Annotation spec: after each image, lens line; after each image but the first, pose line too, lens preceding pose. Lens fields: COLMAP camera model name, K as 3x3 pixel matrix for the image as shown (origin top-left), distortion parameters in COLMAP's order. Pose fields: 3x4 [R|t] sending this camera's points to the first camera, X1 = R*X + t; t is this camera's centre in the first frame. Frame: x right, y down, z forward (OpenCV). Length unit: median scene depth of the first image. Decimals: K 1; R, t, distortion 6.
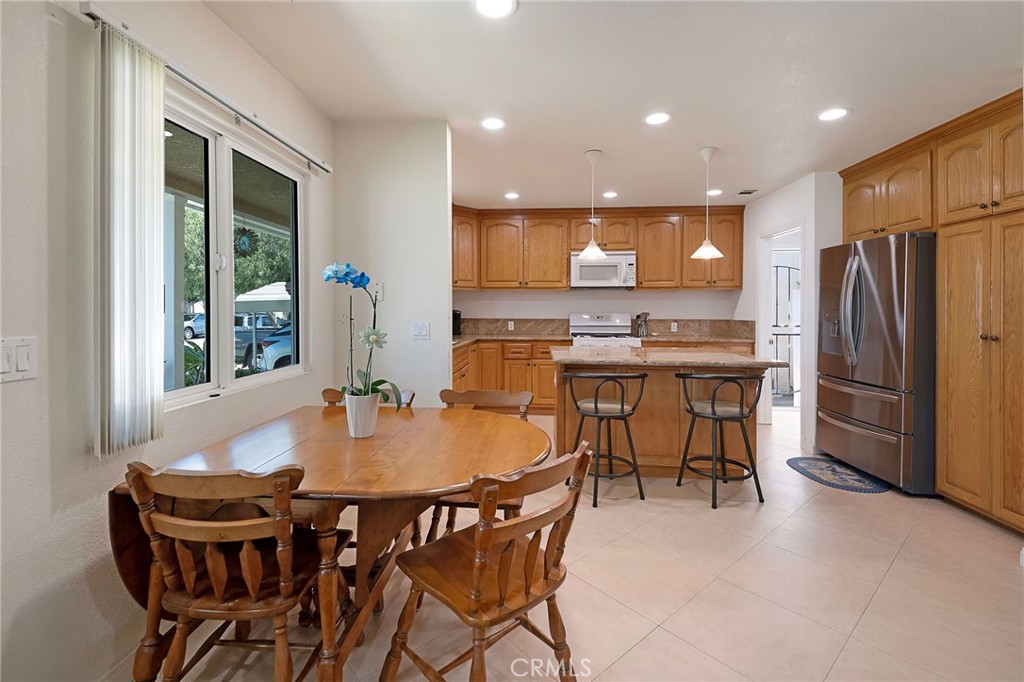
lens RADIAL K [[449.4, 0, 496.5], [0, 449.4, 313.3], [0, 0, 1]] dist [-0.000476, -0.000153]
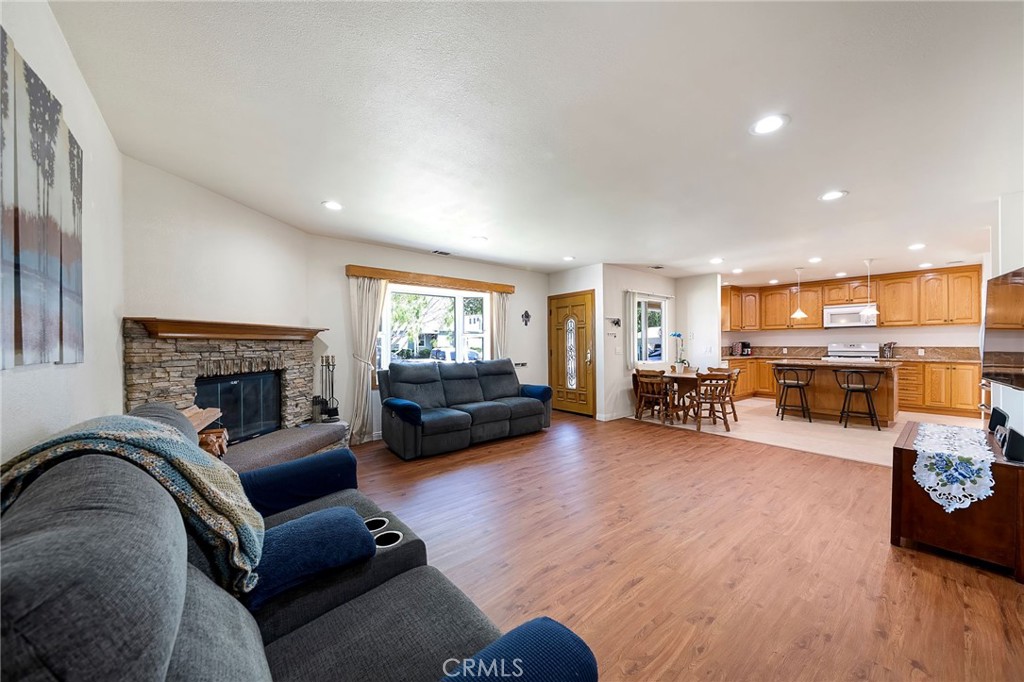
lens RADIAL K [[384.4, 0, 506.6], [0, 384.4, 343.4], [0, 0, 1]] dist [0.009324, -0.006729]
pose [[0.702359, -0.007029, -0.711788, 0.357447], [0.004471, 0.999975, -0.005462, 0.003597], [0.711809, 0.000654, 0.702373, -0.843646]]
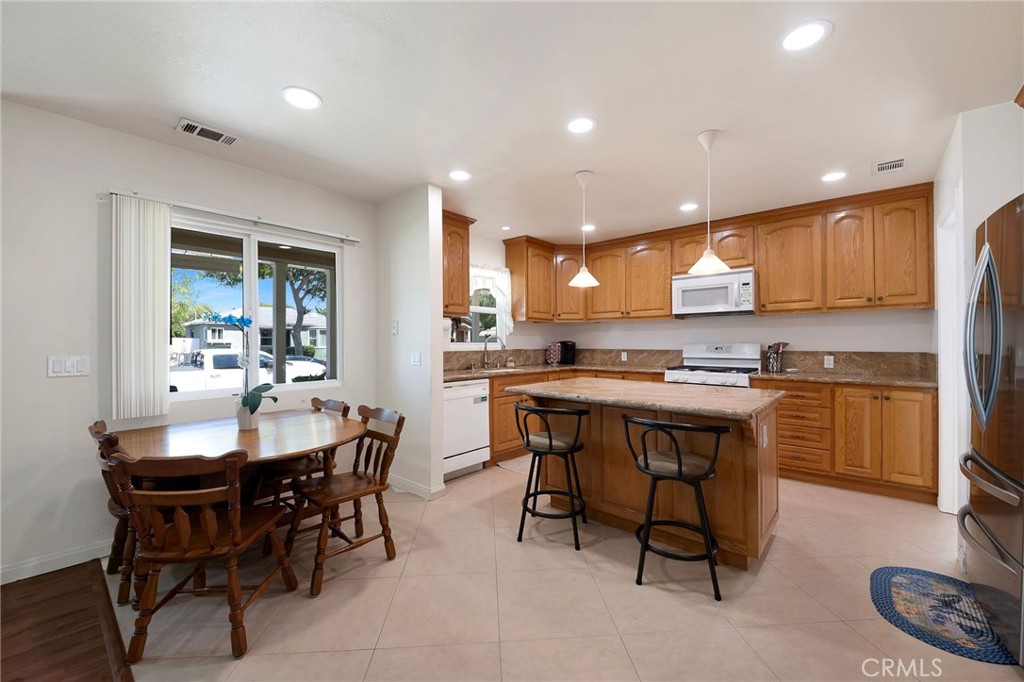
lens RADIAL K [[417.4, 0, 511.5], [0, 417.4, 338.0], [0, 0, 1]] dist [0.013896, -0.012632]
pose [[0.806443, -0.011462, -0.591200, 0.400762], [0.005975, 0.999919, -0.011236, -0.004350], [0.591281, 0.005529, 0.806447, 0.128635]]
